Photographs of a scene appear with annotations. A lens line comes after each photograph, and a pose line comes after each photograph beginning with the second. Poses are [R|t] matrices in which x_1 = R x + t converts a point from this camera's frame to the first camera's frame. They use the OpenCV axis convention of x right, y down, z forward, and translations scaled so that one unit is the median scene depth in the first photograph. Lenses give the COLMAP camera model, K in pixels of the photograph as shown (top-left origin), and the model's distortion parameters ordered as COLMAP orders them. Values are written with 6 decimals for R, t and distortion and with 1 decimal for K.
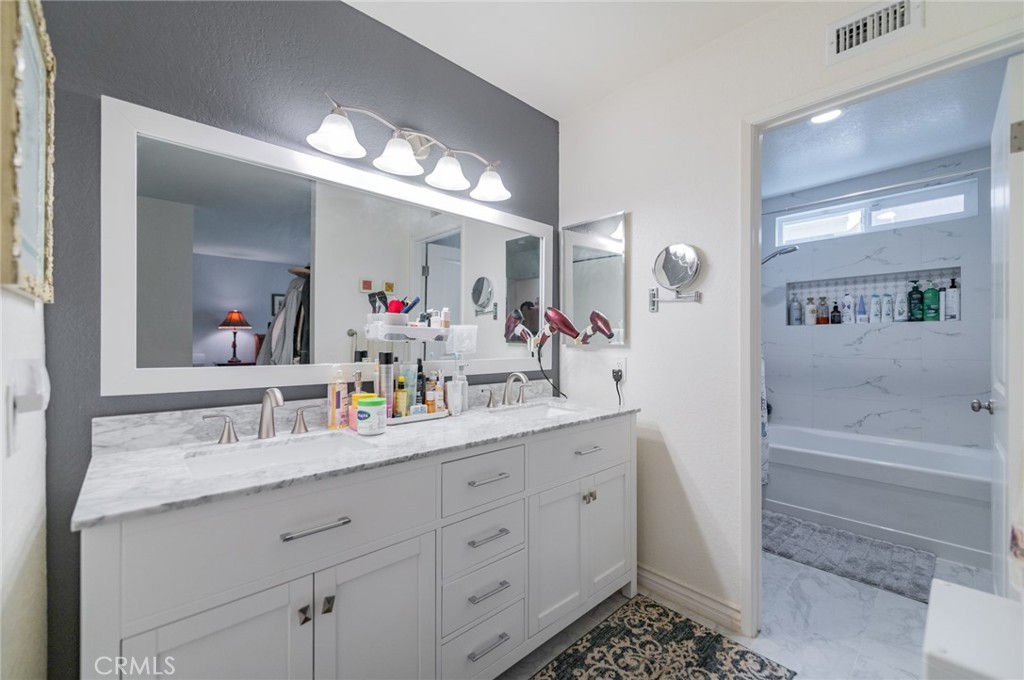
lens RADIAL K [[419.7, 0, 515.0], [0, 419.7, 344.5], [0, 0, 1]] dist [-0.001323, -0.000593]
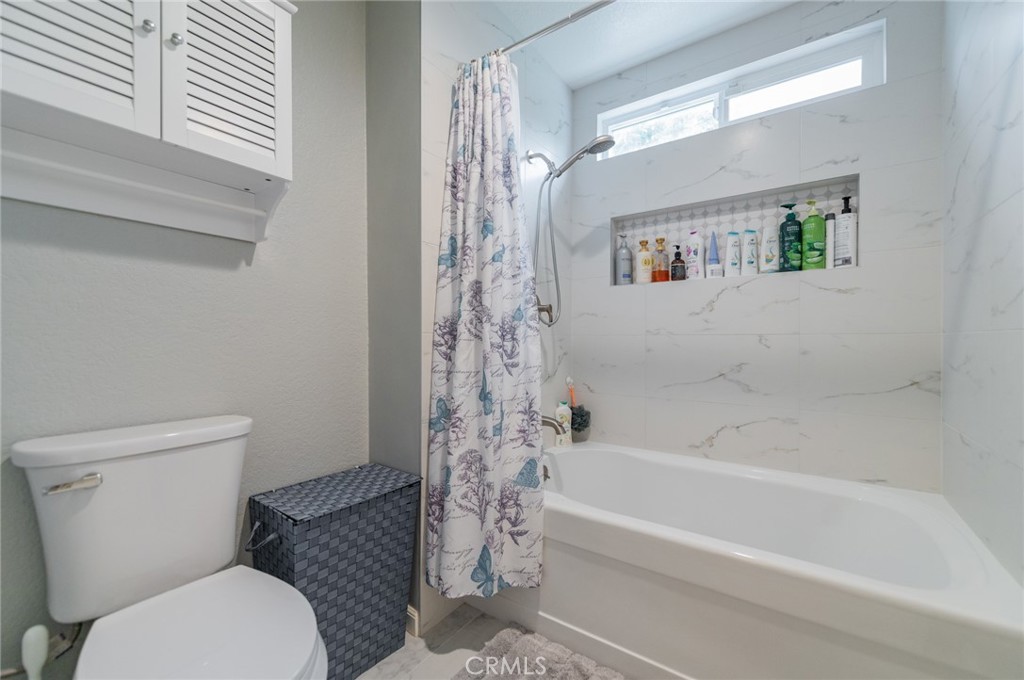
lens RADIAL K [[419.7, 0, 507.0], [0, 419.7, 339.4], [0, 0, 1]] dist [-0.001323, -0.000593]
pose [[0.976946, 0.008922, 0.213300, 0.406771], [-0.007527, 0.999945, -0.007353, 0.046775], [-0.213354, 0.005578, 0.976959, 0.471482]]
